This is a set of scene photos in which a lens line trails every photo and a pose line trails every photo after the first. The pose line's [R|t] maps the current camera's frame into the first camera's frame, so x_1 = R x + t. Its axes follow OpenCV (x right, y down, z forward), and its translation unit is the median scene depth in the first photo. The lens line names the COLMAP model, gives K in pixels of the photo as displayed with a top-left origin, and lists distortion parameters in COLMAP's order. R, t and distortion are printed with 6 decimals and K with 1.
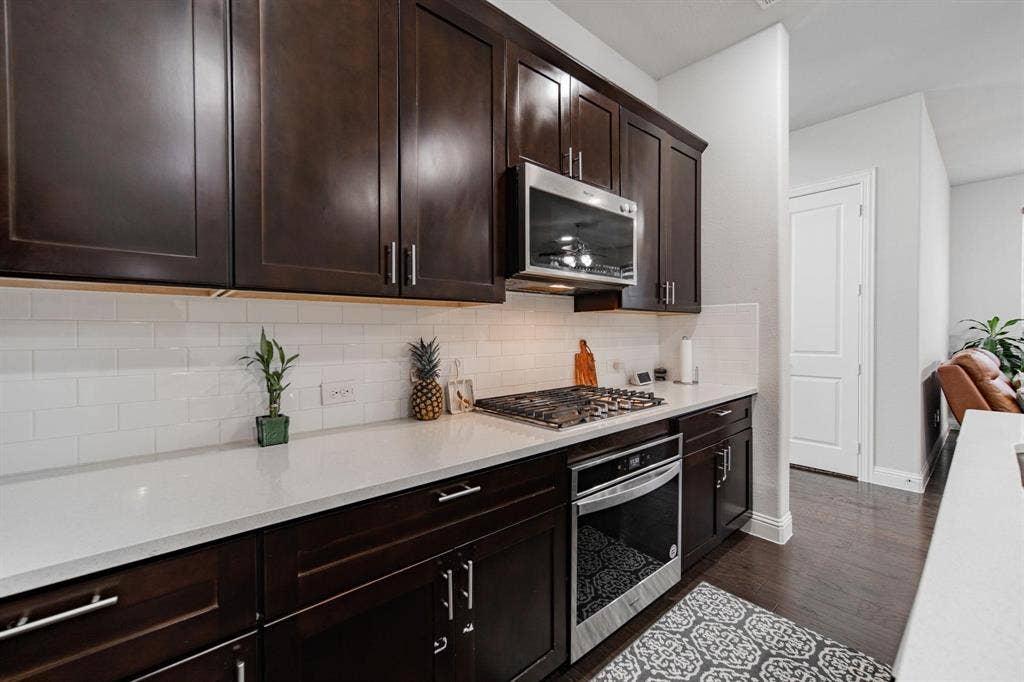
lens RADIAL K [[417.2, 0, 512.2], [0, 417.2, 332.0], [0, 0, 1]] dist [-0.001411, 0.003242]
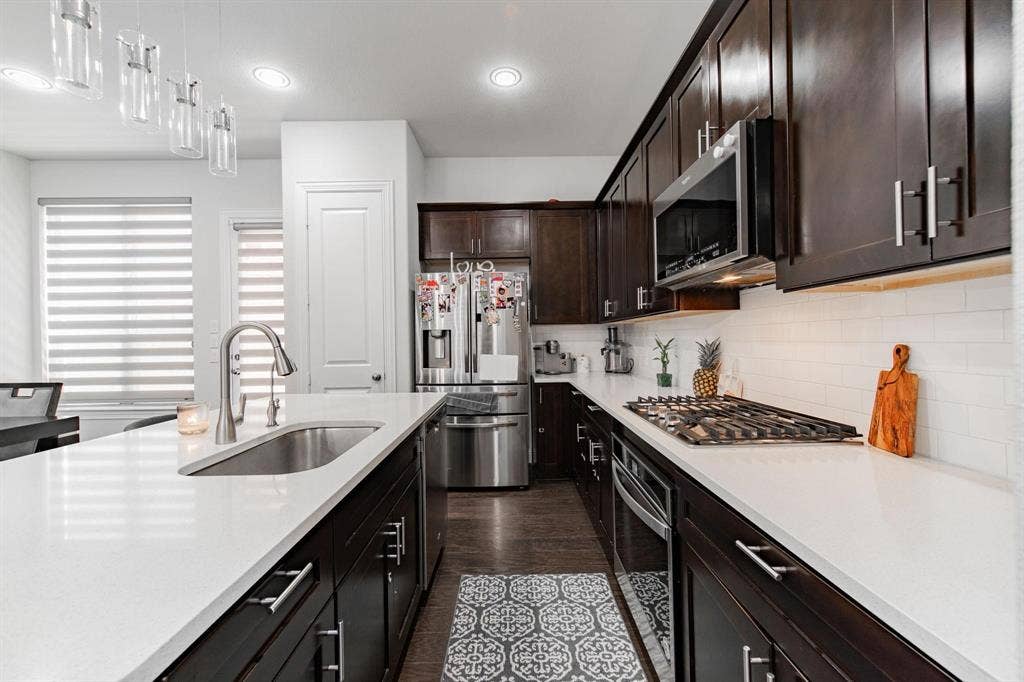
lens RADIAL K [[417.2, 0, 511.3], [0, 417.2, 338.0], [0, 0, 1]] dist [-0.001411, 0.003242]
pose [[-0.656121, 0.017106, -0.754462, 1.034518], [0.028662, 0.999587, -0.002263, -0.000521], [0.754111, -0.023109, -0.656340, 1.212403]]
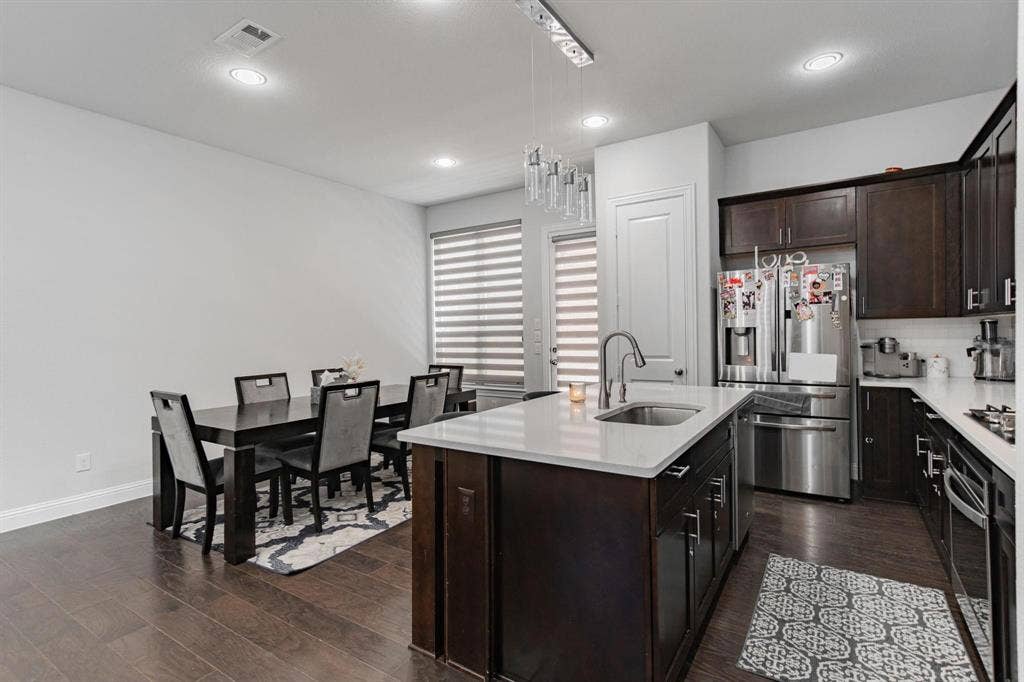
lens RADIAL K [[495.6, 0, 511.4], [0, 495.6, 337.3], [0, 0, 1]] dist [0.003028, 0.006544]
pose [[-0.963089, 0.026695, -0.267855, 1.396231], [0.027536, 0.999621, 0.000617, -0.032631], [0.267769, -0.006782, -0.963459, 1.573728]]
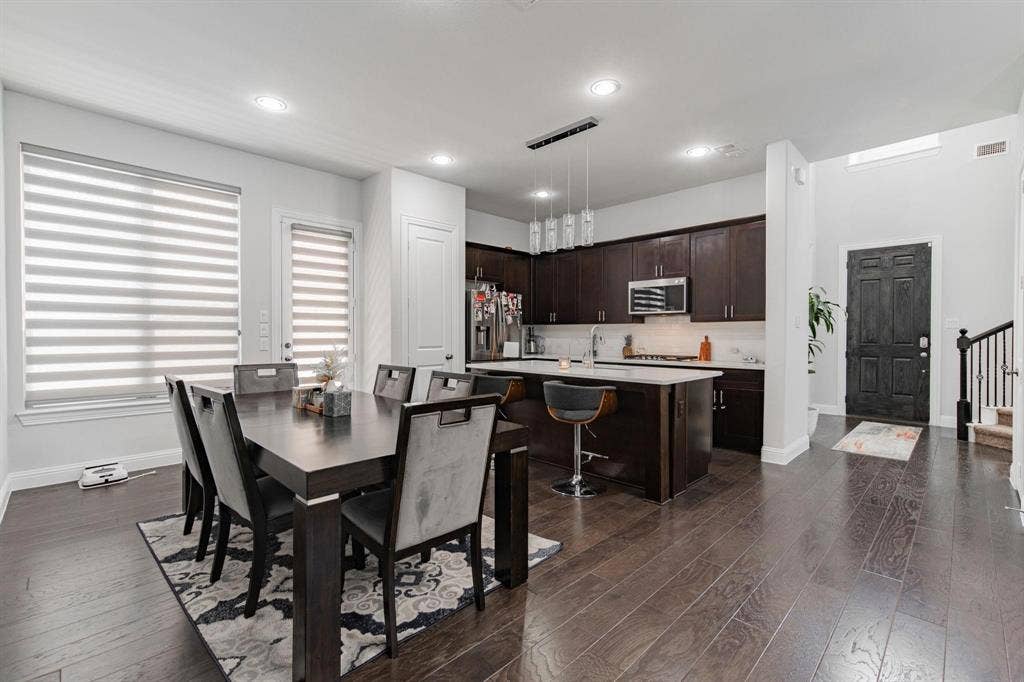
lens RADIAL K [[451.5, 0, 515.9], [0, 451.5, 339.2], [0, 0, 1]] dist [0.001977, 0.001672]
pose [[0.069130, 0.023017, -0.997342, 2.919116], [0.008097, 0.999688, 0.023633, -0.030869], [0.997575, -0.009709, 0.068922, -0.130432]]
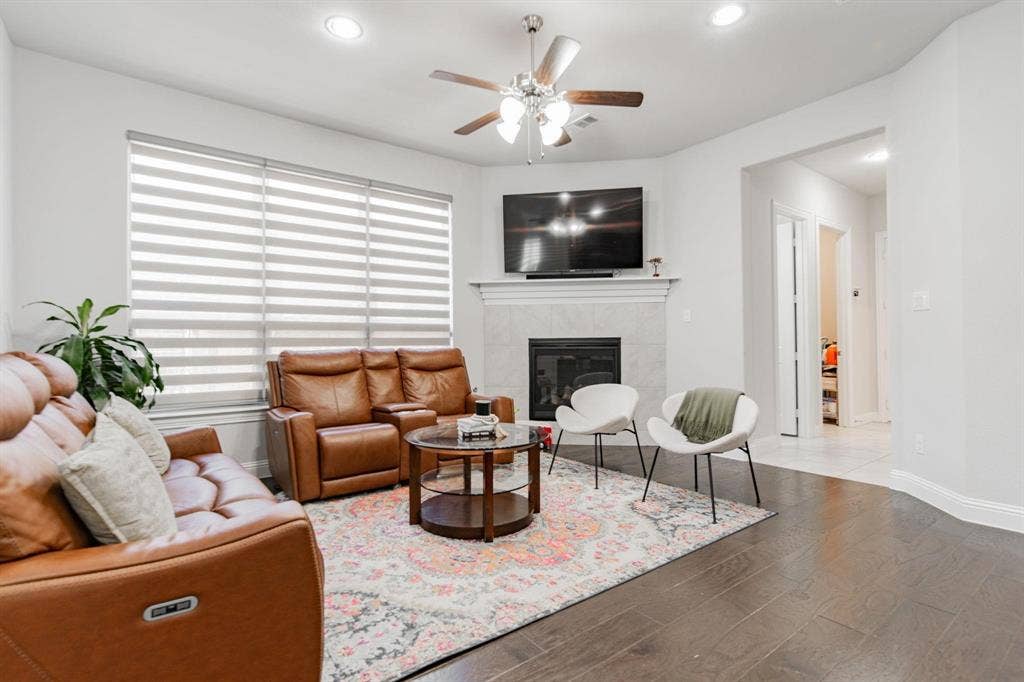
lens RADIAL K [[495.6, 0, 509.8], [0, 495.6, 342.7], [0, 0, 1]] dist [0.003028, 0.006544]
pose [[0.072052, 0.013430, 0.997310, 1.279014], [-0.004861, 0.999902, -0.013113, 0.069772], [-0.997389, -0.003903, 0.072110, 0.935298]]
